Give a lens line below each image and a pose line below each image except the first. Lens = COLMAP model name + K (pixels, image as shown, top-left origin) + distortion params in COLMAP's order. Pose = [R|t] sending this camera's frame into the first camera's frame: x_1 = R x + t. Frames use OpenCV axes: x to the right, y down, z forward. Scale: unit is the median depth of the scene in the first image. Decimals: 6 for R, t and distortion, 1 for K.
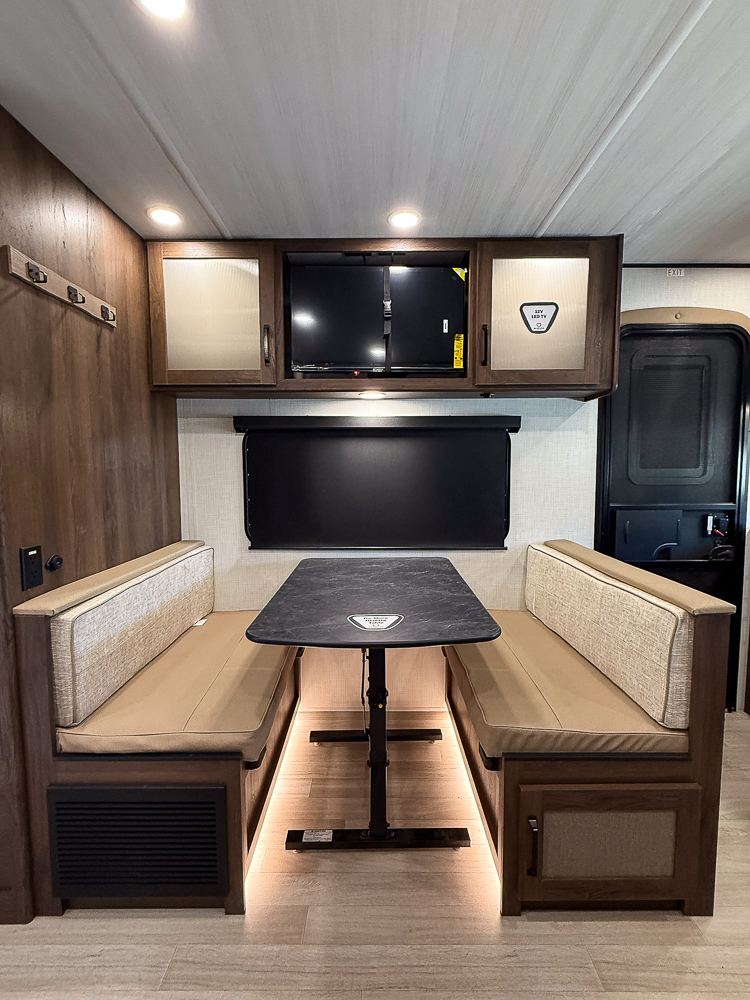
lens RADIAL K [[454.6, 0, 375.2], [0, 454.6, 498.5], [0, 0, 1]] dist [-0.000525, 0.000105]
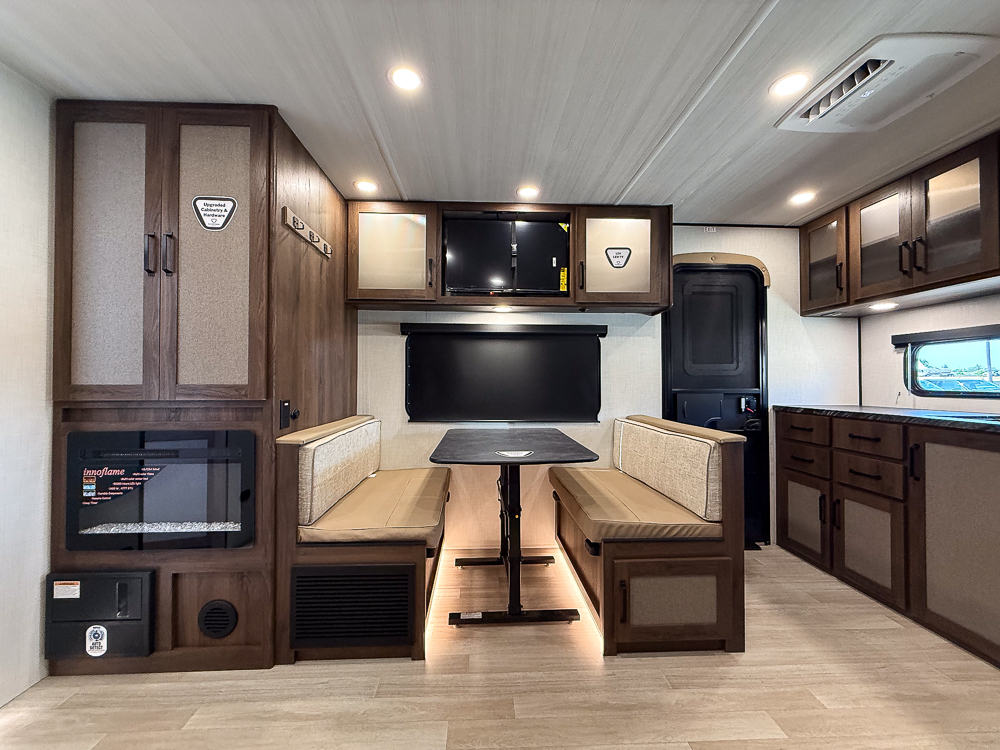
lens RADIAL K [[406.4, 0, 496.7], [0, 406.4, 375.1], [0, 0, 1]] dist [0.000551, -0.000628]
pose [[0.998887, 0.006230, 0.046746, -0.101286], [-0.001889, 0.995726, -0.092334, 0.112691], [-0.047122, 0.092143, 0.994630, -0.278928]]
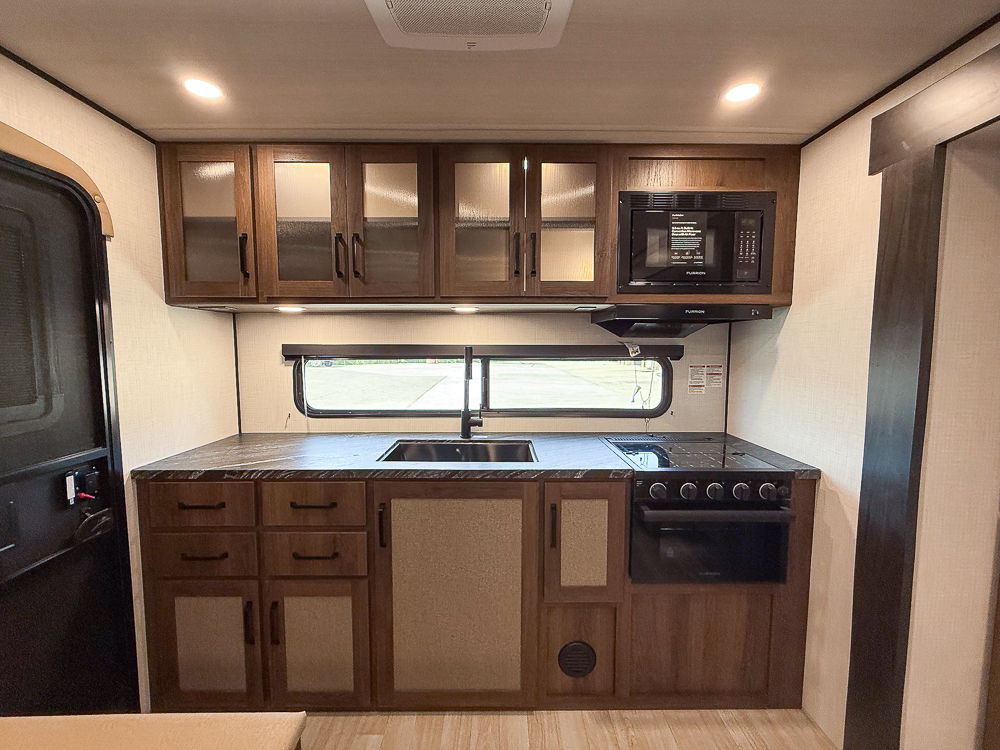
lens RADIAL K [[406.4, 0, 496.6], [0, 406.4, 373.9], [0, 0, 1]] dist [0.000551, -0.000628]
pose [[-0.007164, -0.071910, 0.997385, 0.241272], [0.075171, 0.994550, 0.072246, -0.129948], [-0.997145, 0.075492, -0.001720, 0.530592]]
